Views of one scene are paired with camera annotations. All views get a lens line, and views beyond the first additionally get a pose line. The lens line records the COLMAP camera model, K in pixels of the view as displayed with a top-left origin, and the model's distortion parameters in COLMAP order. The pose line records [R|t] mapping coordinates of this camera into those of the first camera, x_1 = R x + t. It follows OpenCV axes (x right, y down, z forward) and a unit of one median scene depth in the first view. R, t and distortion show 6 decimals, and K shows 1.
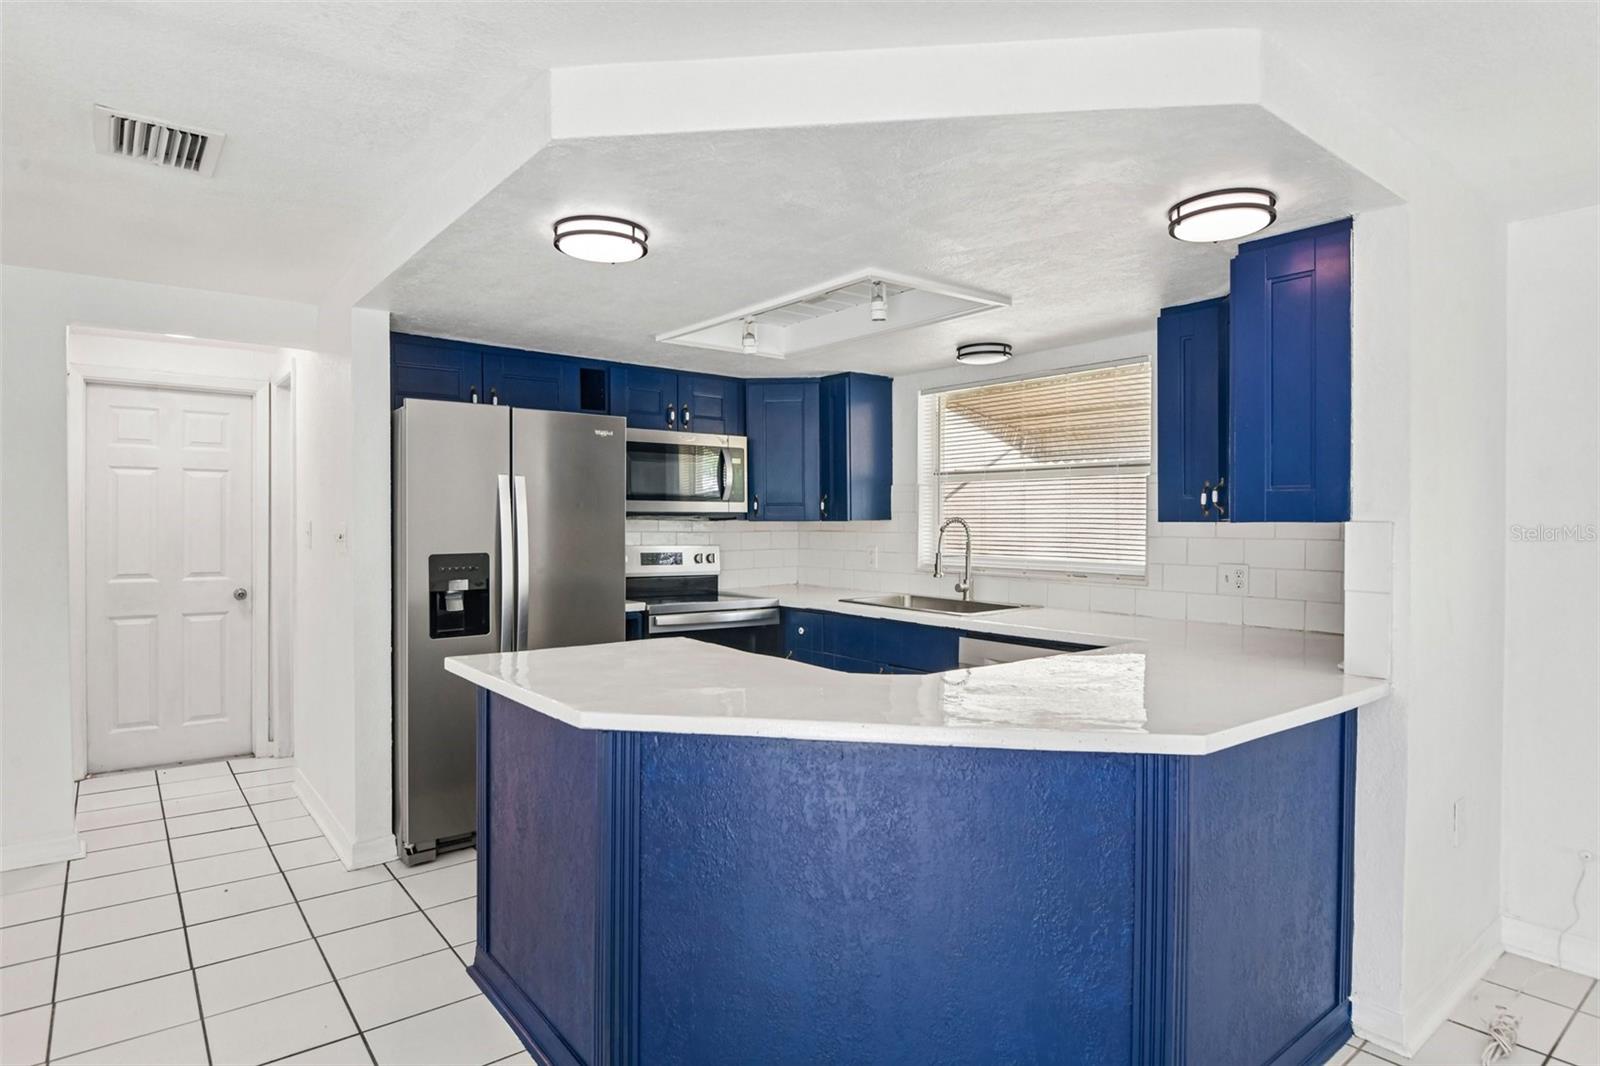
lens RADIAL K [[879.2, 0, 801.8], [0, 879.2, 523.4], [0, 0, 1]] dist [-0.018734, -0.000624]
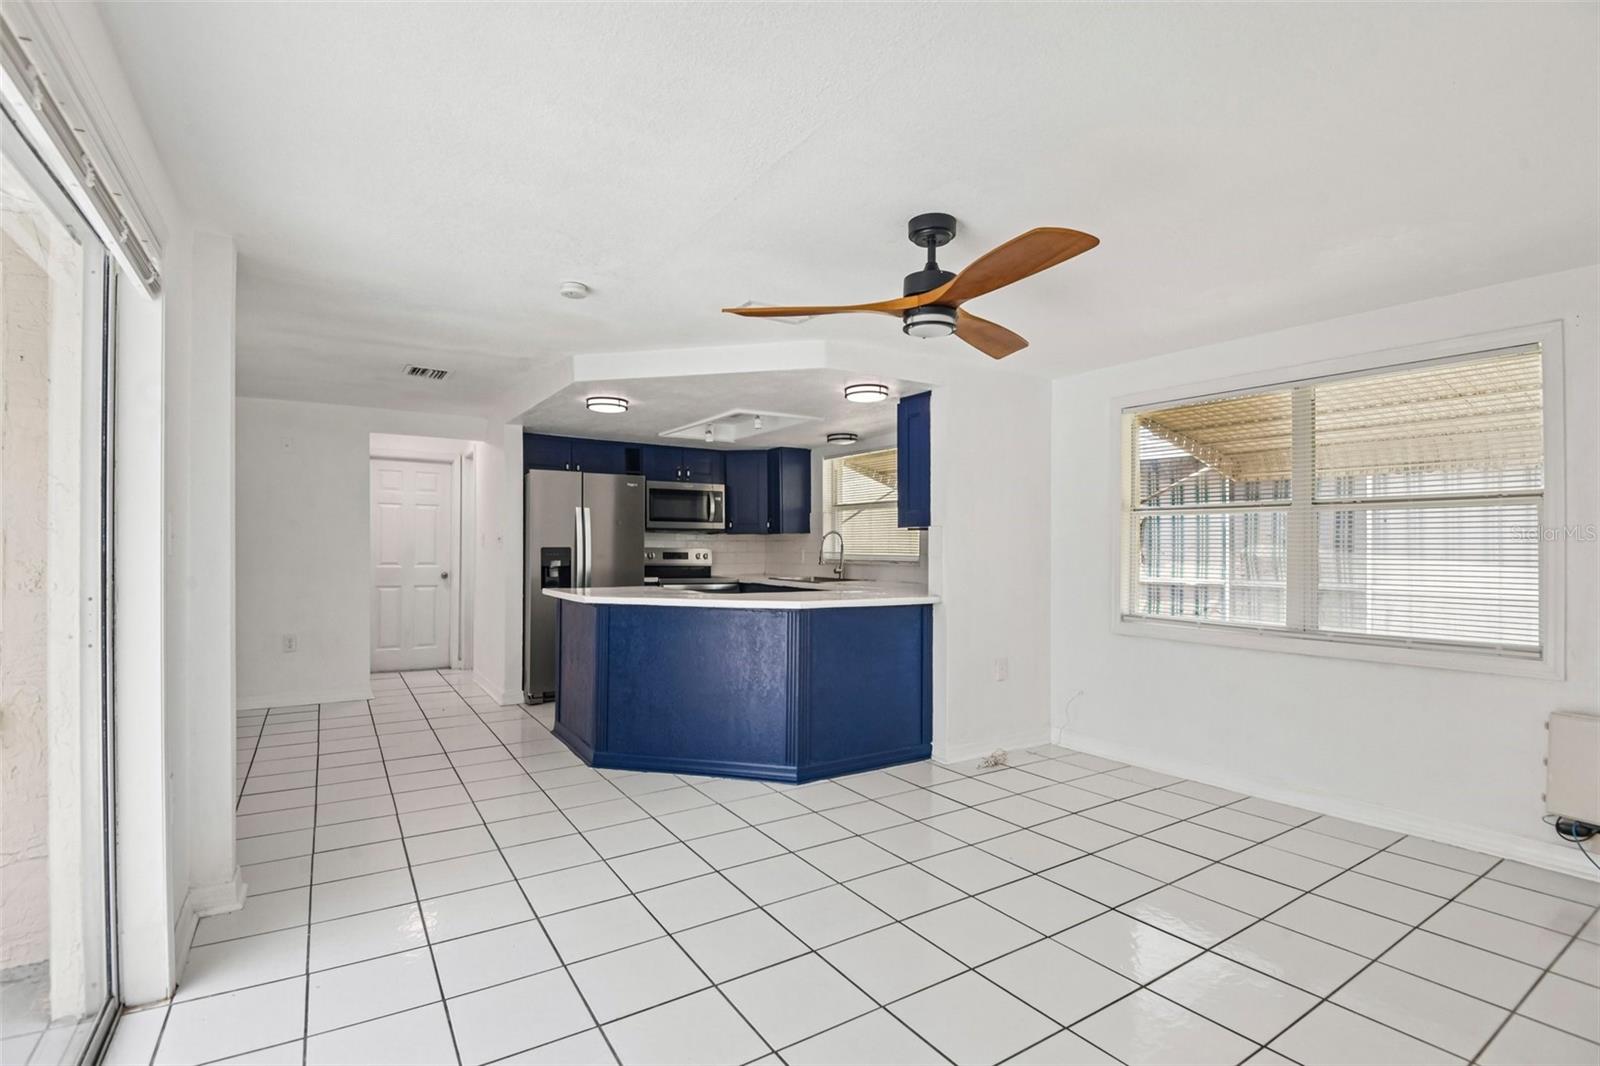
lens RADIAL K [[745.5, 0, 802.0], [0, 745.5, 538.8], [0, 0, 1]] dist [-0.027328, -0.000660]
pose [[0.994978, 0.001288, -0.100086, 0.247174], [-0.002585, 0.999914, -0.012832, 0.026641], [0.100061, 0.013026, 0.994896, -0.459381]]
